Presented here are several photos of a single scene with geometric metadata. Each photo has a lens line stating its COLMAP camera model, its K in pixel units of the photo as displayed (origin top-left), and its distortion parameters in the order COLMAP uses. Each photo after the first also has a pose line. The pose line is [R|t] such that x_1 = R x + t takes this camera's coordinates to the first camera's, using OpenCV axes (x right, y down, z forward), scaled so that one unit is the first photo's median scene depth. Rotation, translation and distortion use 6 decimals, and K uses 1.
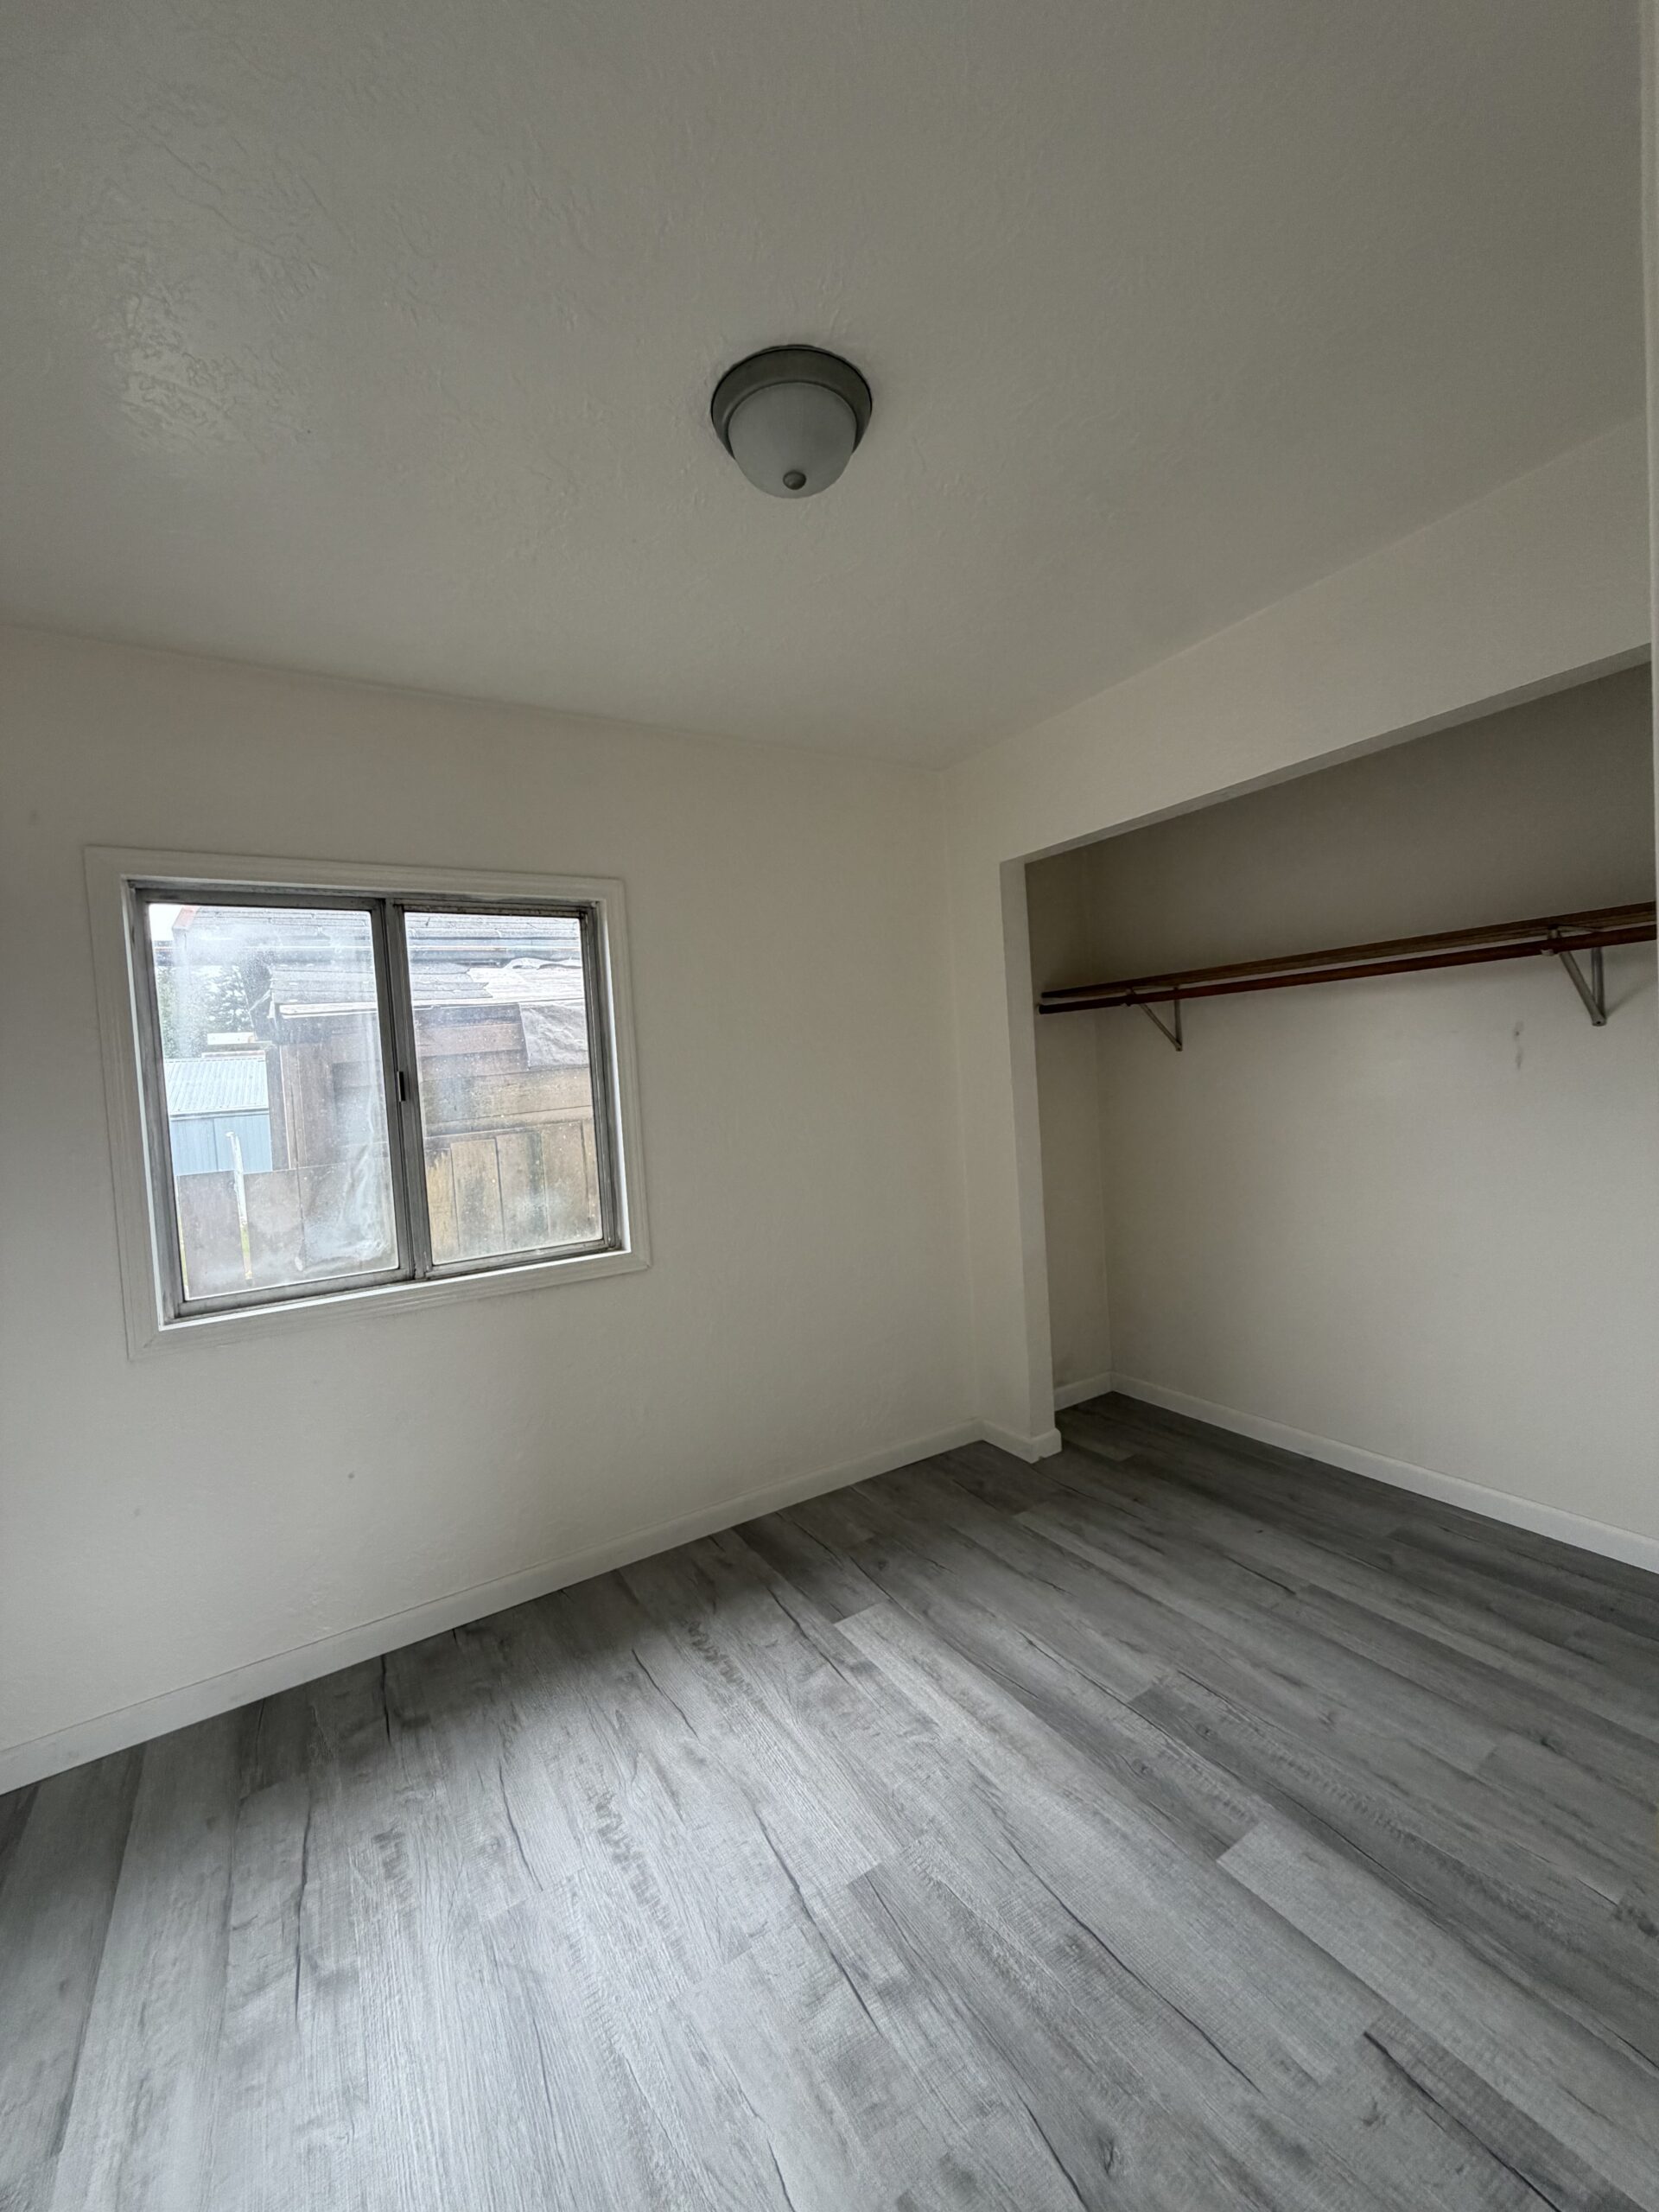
lens RADIAL K [[881.4, 0, 827.9], [0, 881.4, 1121.2], [0, 0, 1]] dist [-0.001918, -0.000013]
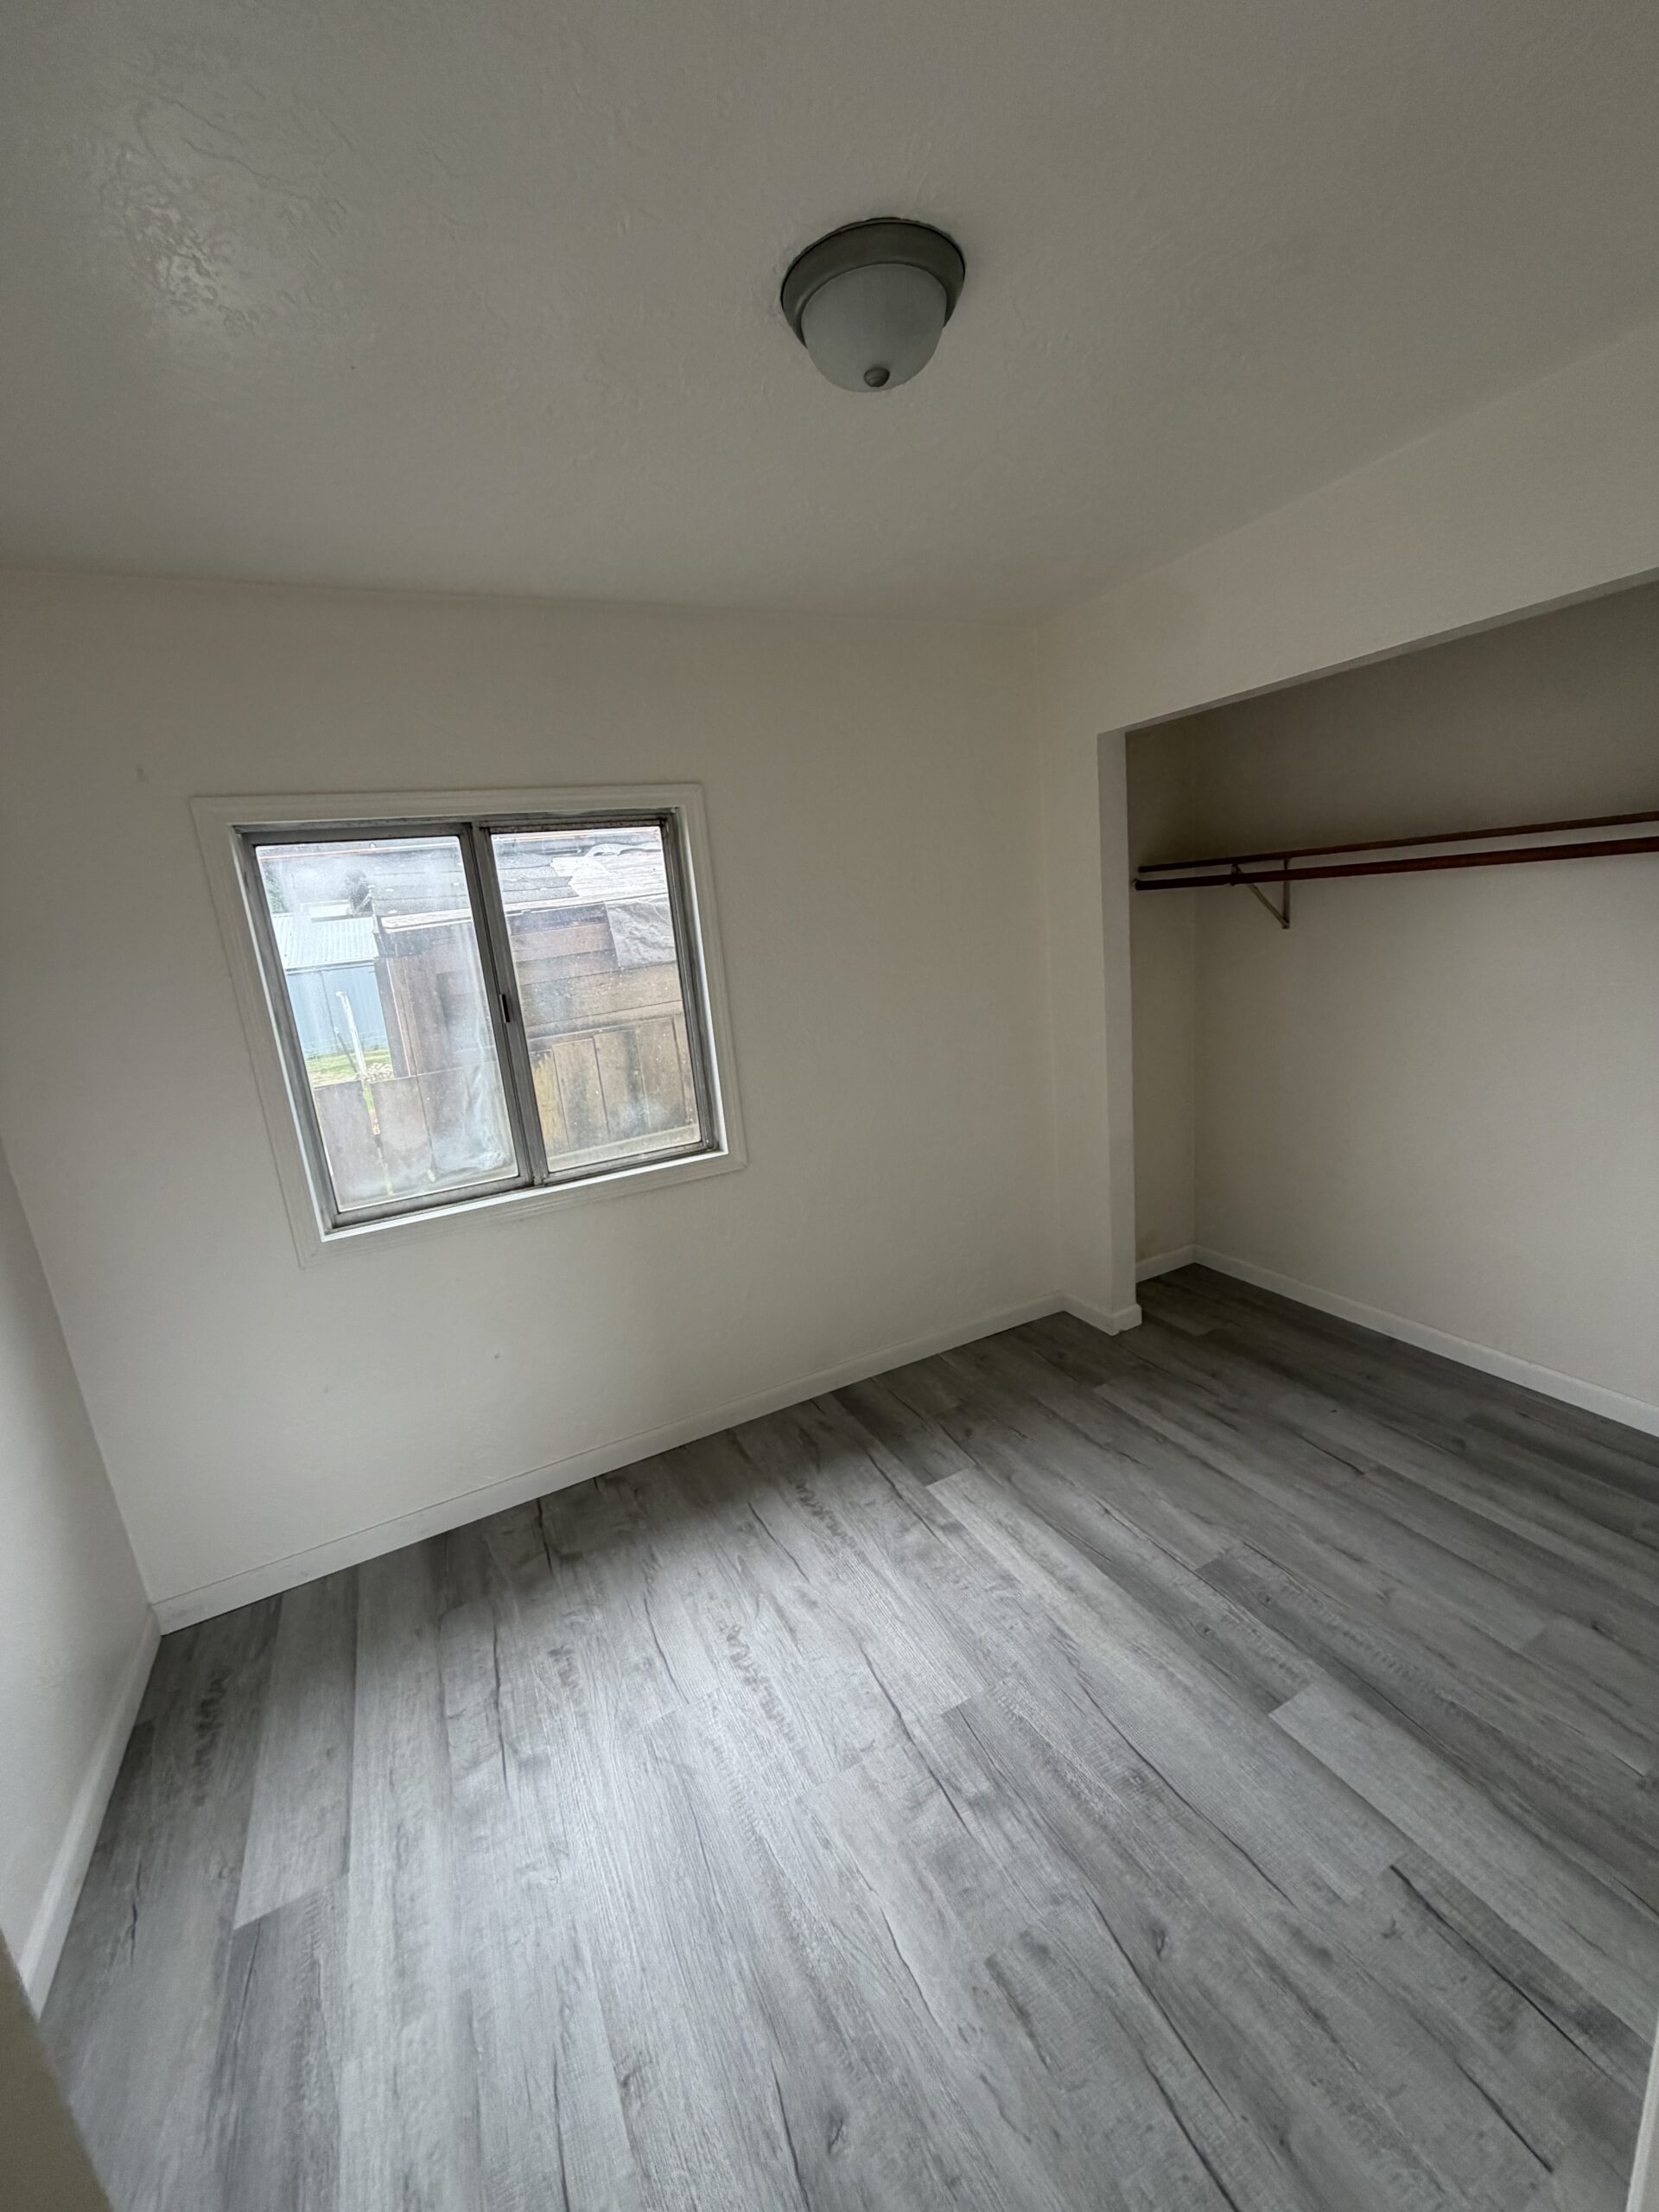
lens RADIAL K [[881.4, 0, 825.1], [0, 881.4, 1104.1], [0, 0, 1]] dist [-0.001918, -0.000013]
pose [[0.995491, -0.010999, -0.094221, -0.010980], [0.028885, 0.981235, 0.190638, -0.137631], [0.090356, -0.192500, 0.977128, -0.009668]]
